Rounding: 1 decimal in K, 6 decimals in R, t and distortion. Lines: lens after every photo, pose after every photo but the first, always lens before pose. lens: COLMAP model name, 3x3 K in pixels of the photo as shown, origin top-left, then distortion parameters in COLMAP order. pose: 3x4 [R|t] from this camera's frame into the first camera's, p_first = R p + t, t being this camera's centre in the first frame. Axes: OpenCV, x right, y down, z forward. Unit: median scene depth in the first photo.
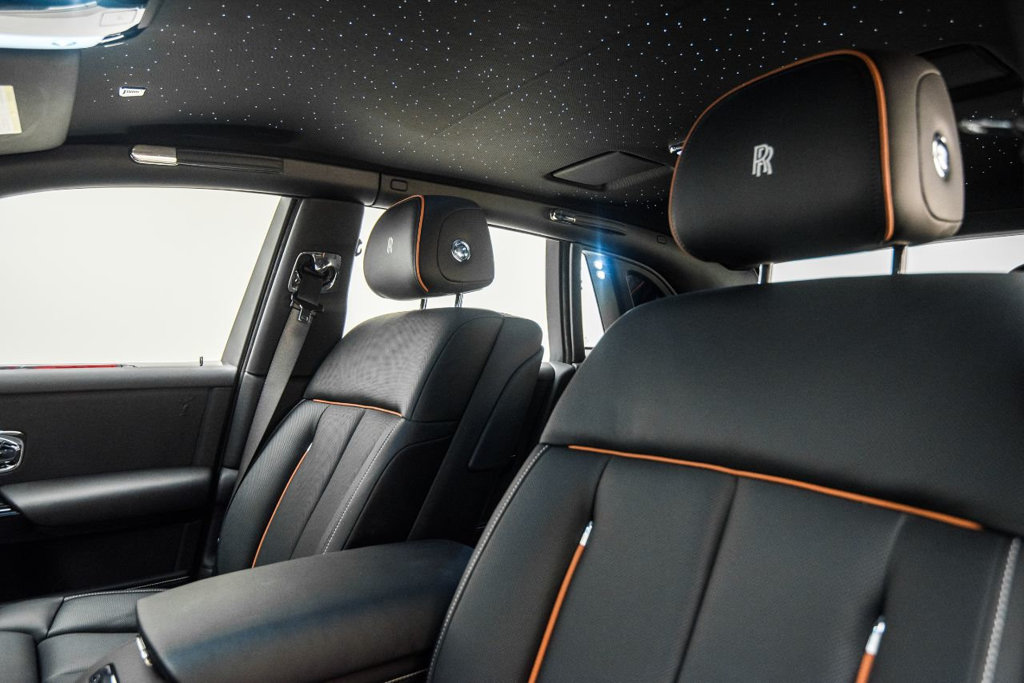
lens RADIAL K [[691.0, 0, 517.5], [0, 691.0, 338.9], [0, 0, 1]] dist [0.023449, -0.023413]
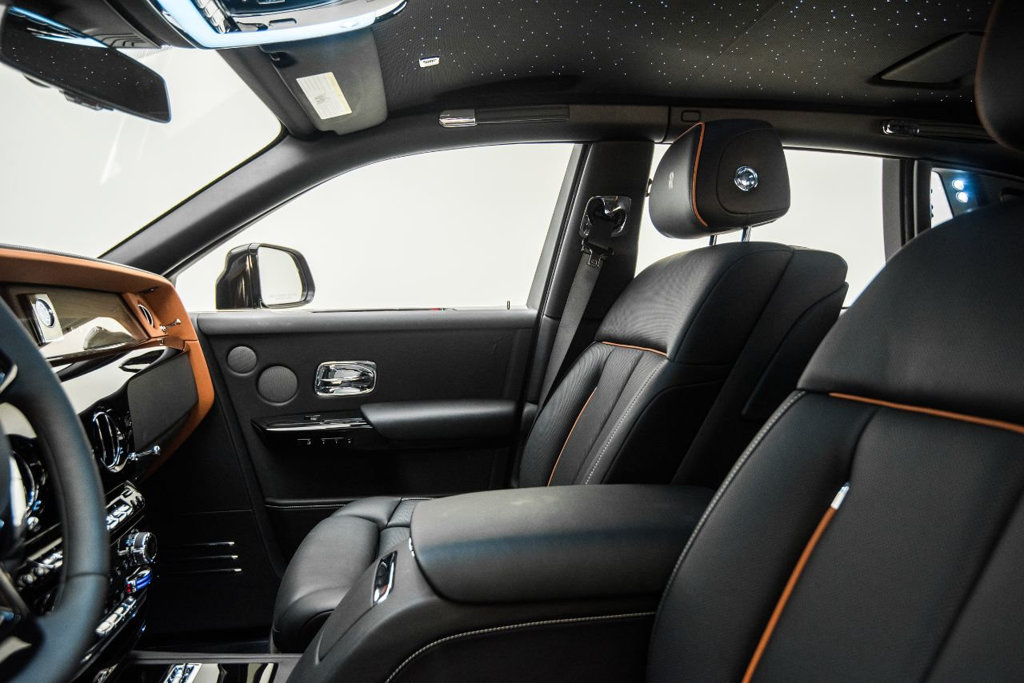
lens RADIAL K [[691.0, 0, 509.7], [0, 691.0, 341.7], [0, 0, 1]] dist [0.023449, -0.023413]
pose [[0.875422, 0.017126, -0.483056, 0.085836], [0.018191, 0.997497, 0.068332, 0.016748], [0.483017, -0.068607, 0.872919, 0.045187]]
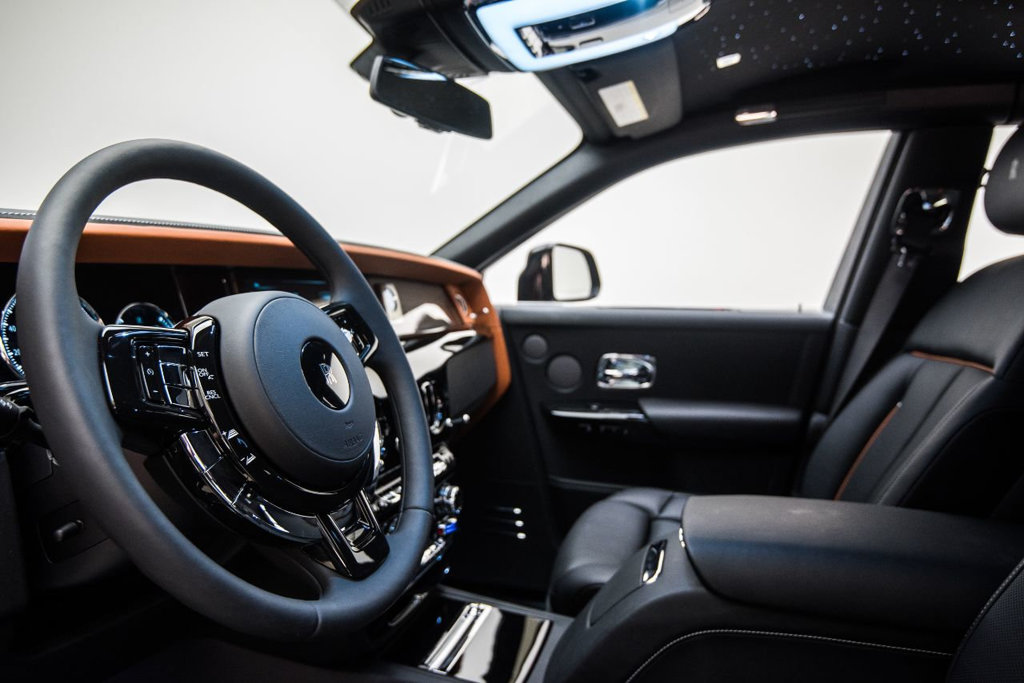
lens RADIAL K [[691.0, 0, 506.9], [0, 691.0, 337.6], [0, 0, 1]] dist [0.023449, -0.023413]
pose [[0.614228, 0.059833, -0.786857, 0.106141], [-0.012640, 0.997739, 0.066001, 0.016388], [0.789027, -0.030594, 0.613596, 0.016448]]
